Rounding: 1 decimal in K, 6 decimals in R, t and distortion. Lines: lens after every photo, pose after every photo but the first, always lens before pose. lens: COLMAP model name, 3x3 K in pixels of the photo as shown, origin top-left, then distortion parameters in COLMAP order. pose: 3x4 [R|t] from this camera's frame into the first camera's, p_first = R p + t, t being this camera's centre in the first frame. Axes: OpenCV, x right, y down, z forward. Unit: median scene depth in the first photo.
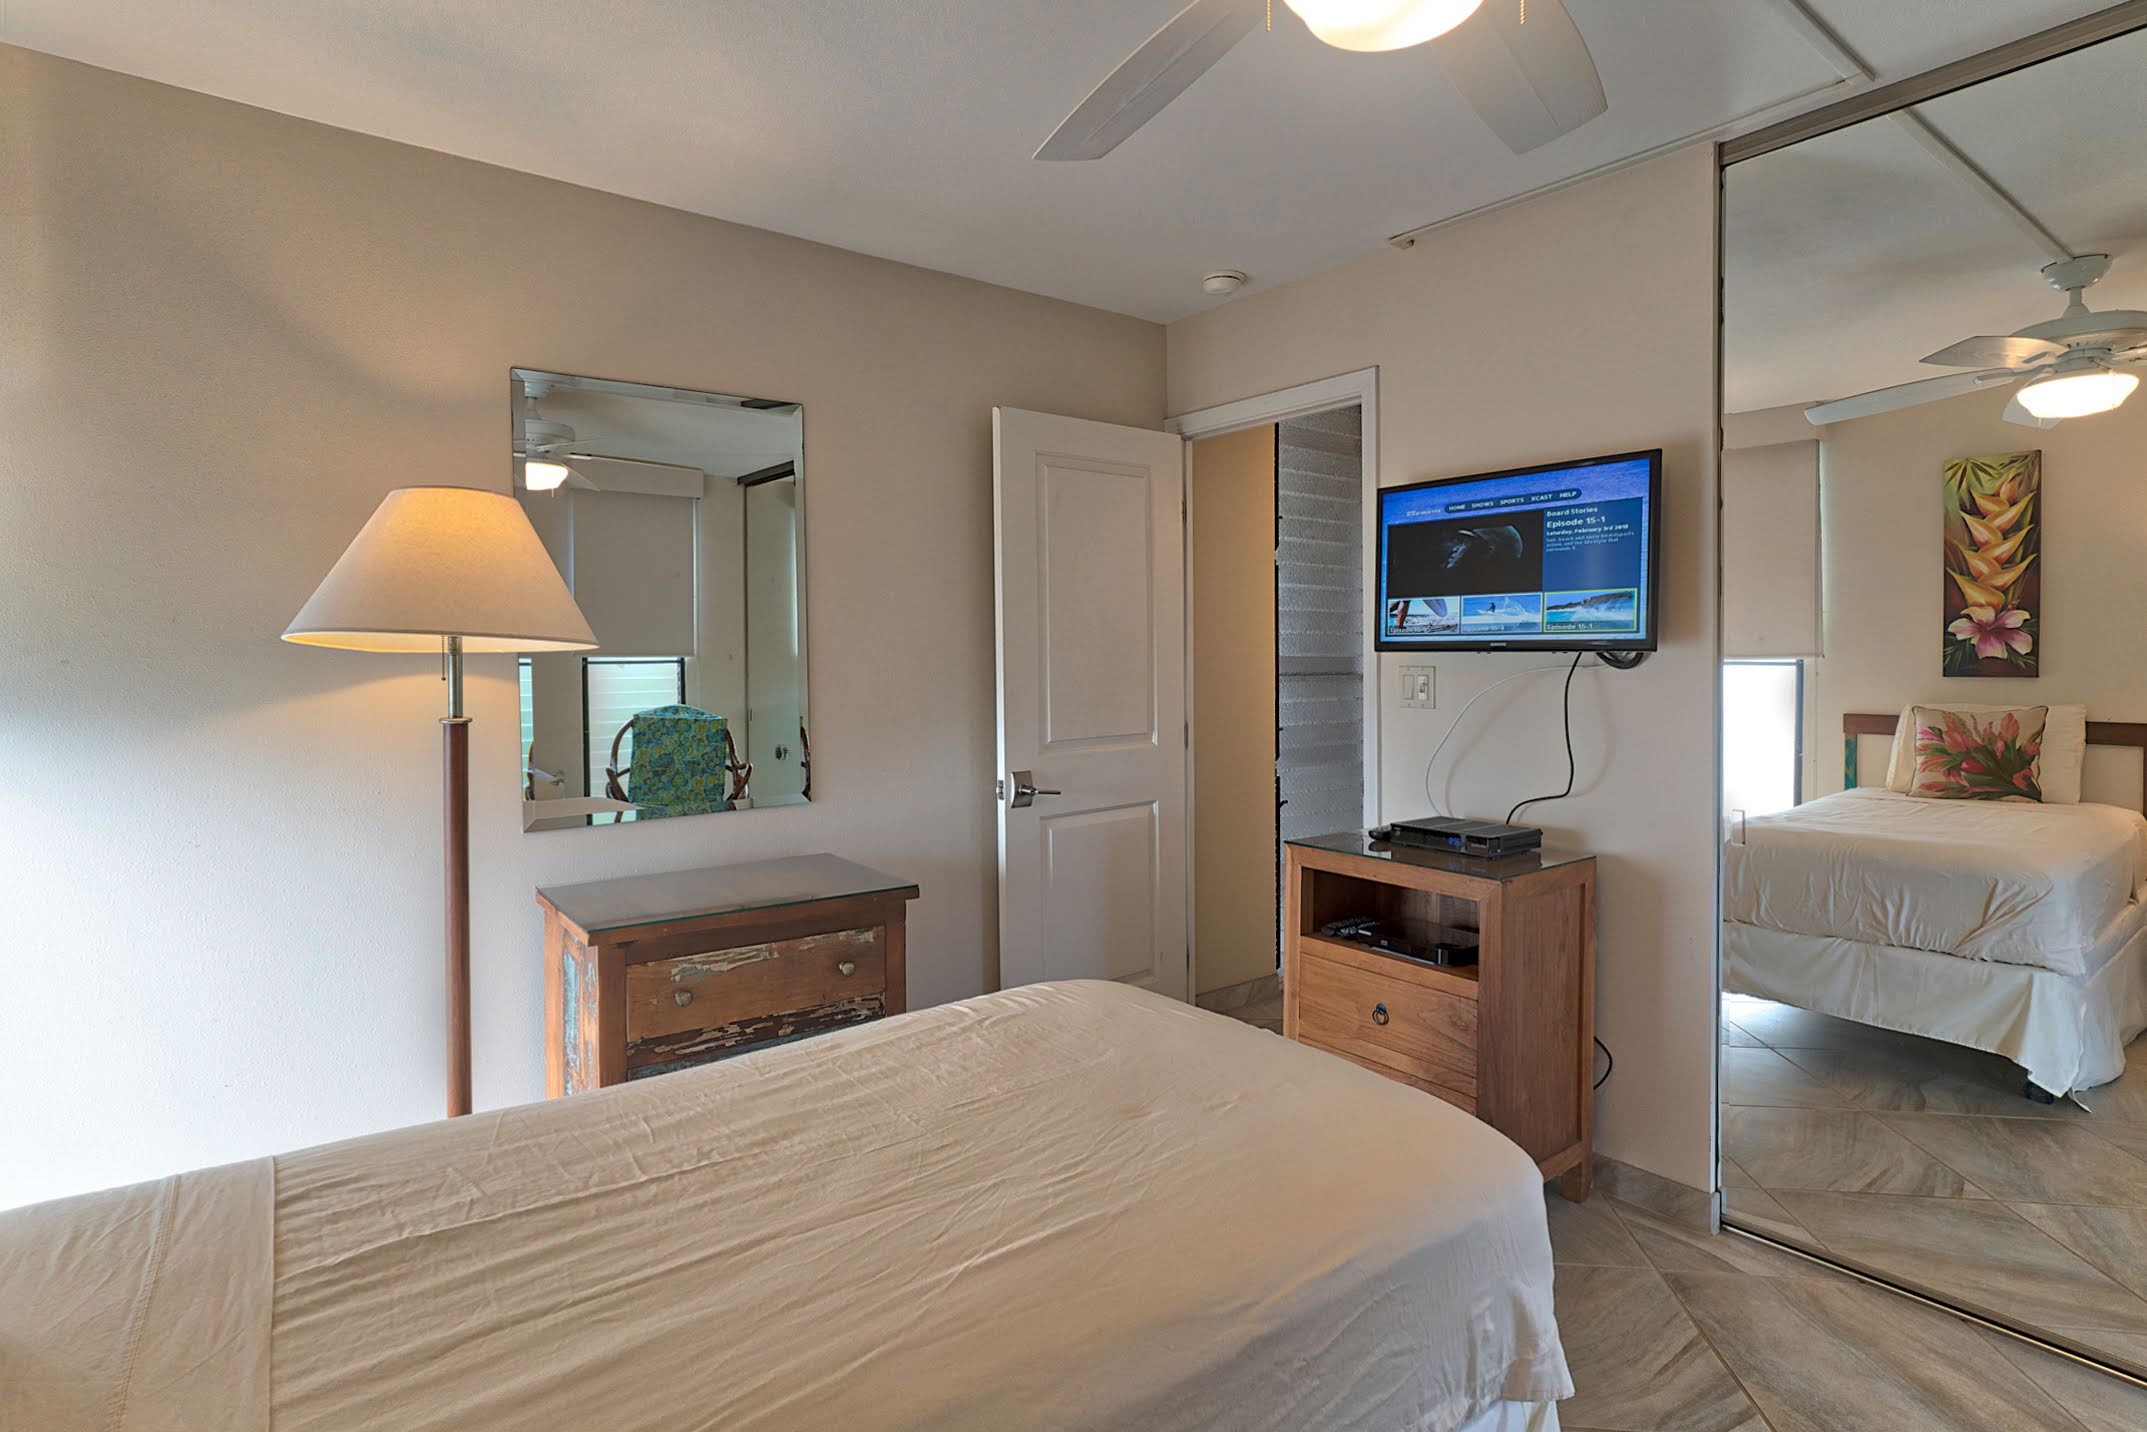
lens RADIAL K [[1103.2, 0, 1065.8], [0, 1103.2, 673.1], [0, 0, 1]] dist [-0.004654, -0.000376]
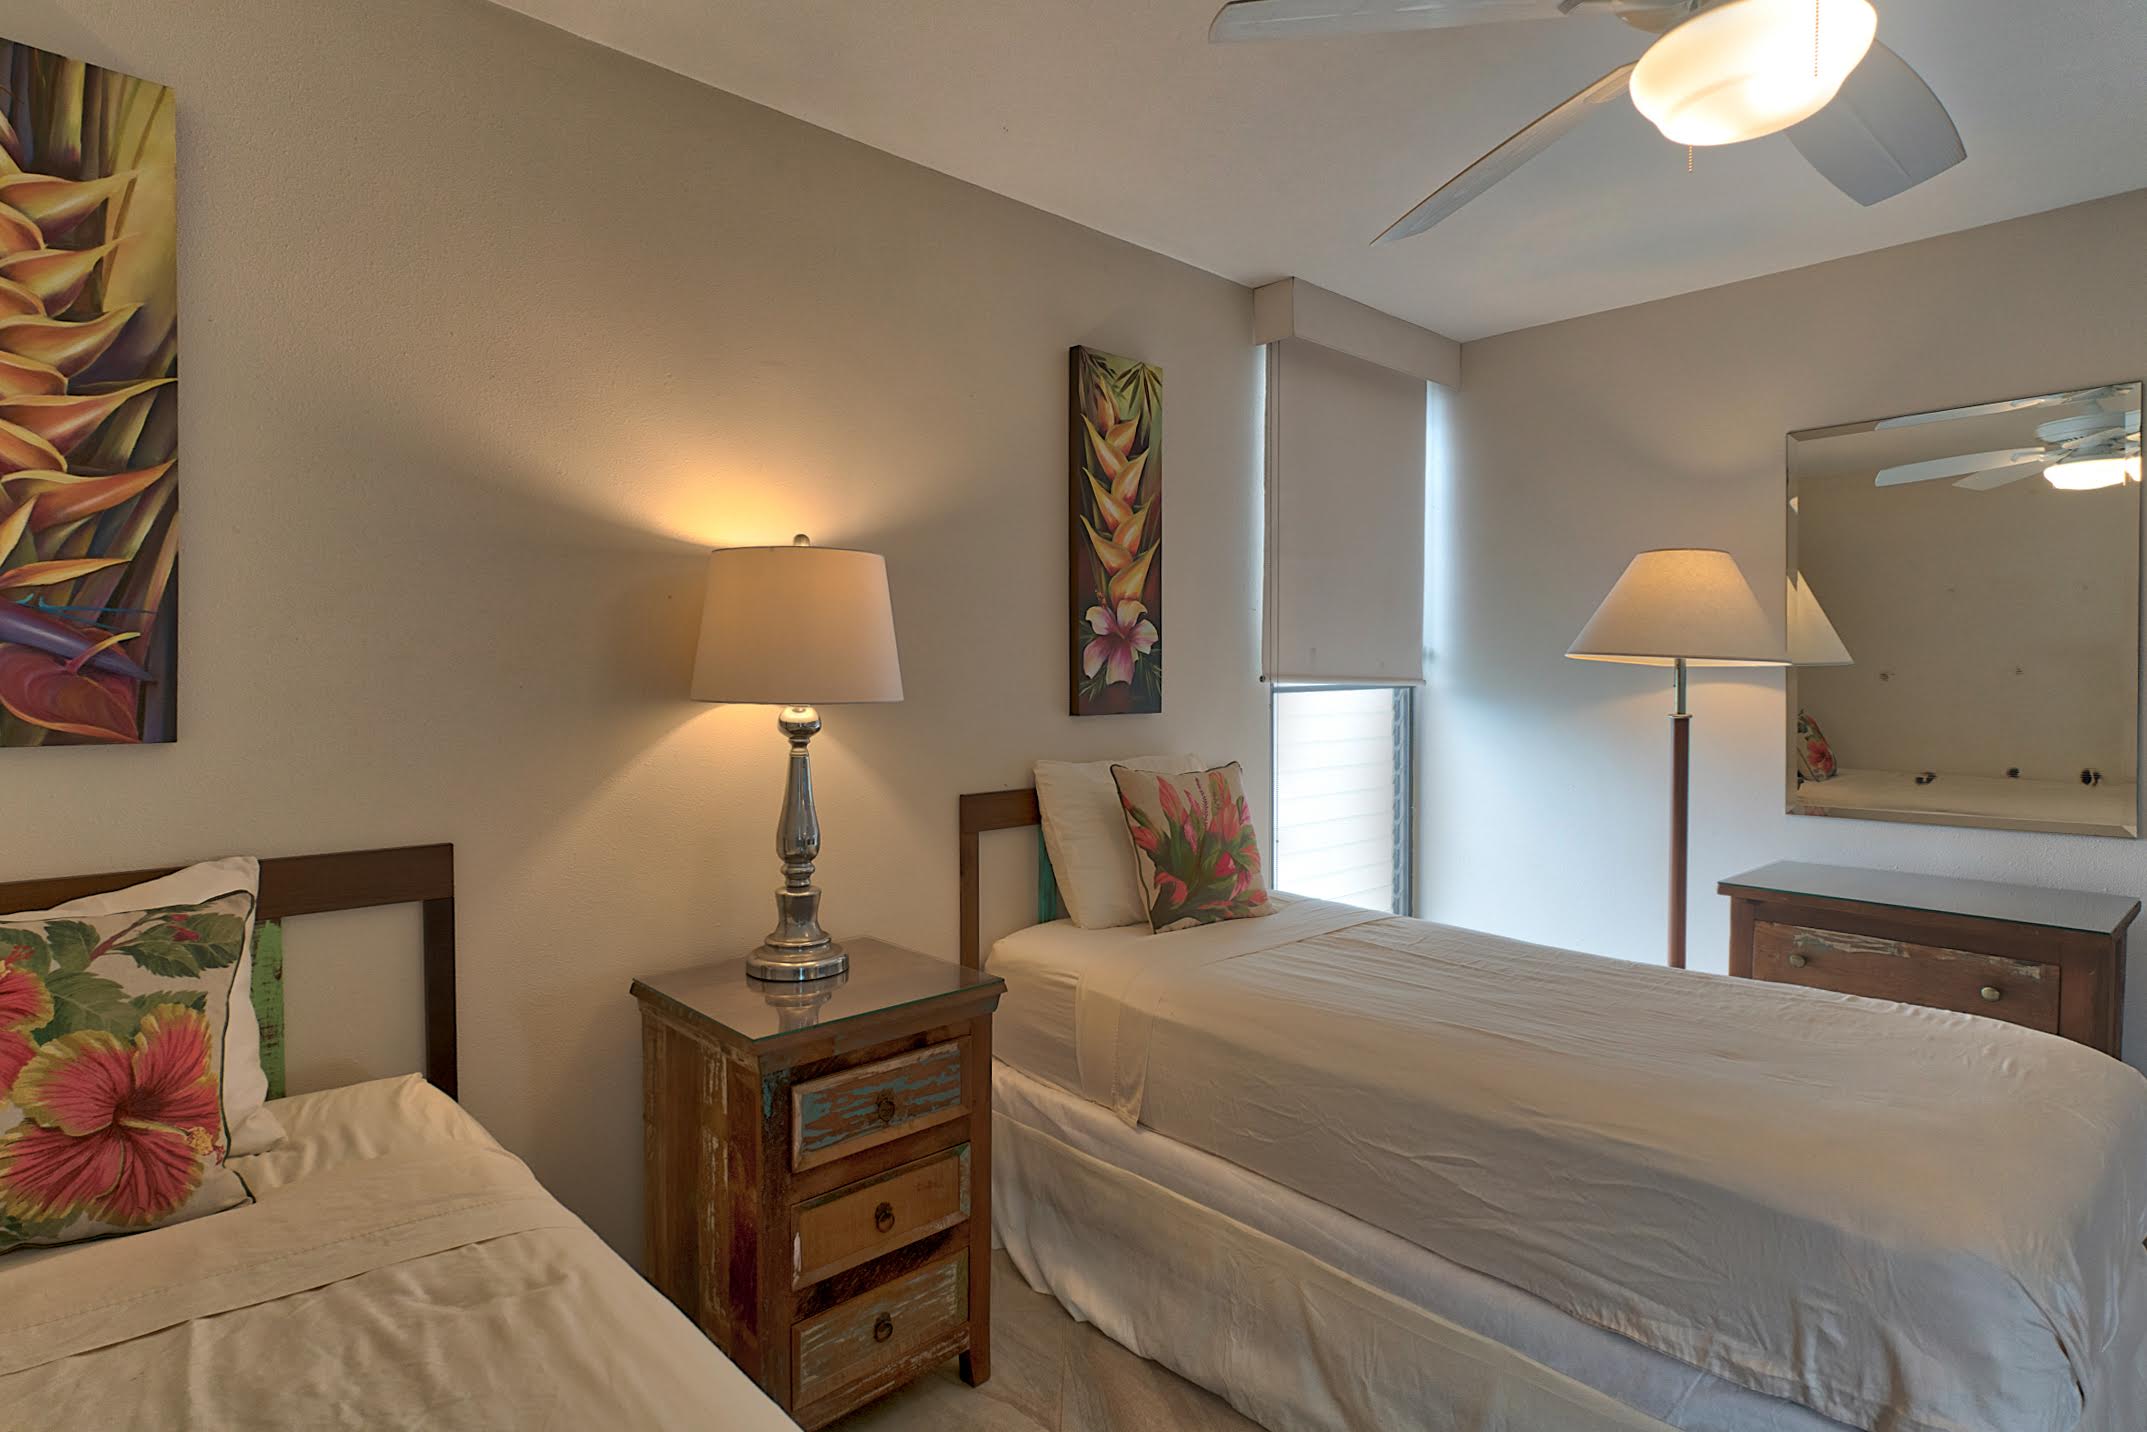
lens RADIAL K [[1110.0, 0, 1060.0], [0, 1110.0, 706.8], [0, 0, 1]] dist [-0.003576, 0.002367]
pose [[0.085077, 0.037911, -0.995653, 0.770428], [-0.015221, 0.999209, 0.036746, -0.007724], [0.996258, 0.012028, 0.085586, 0.111302]]
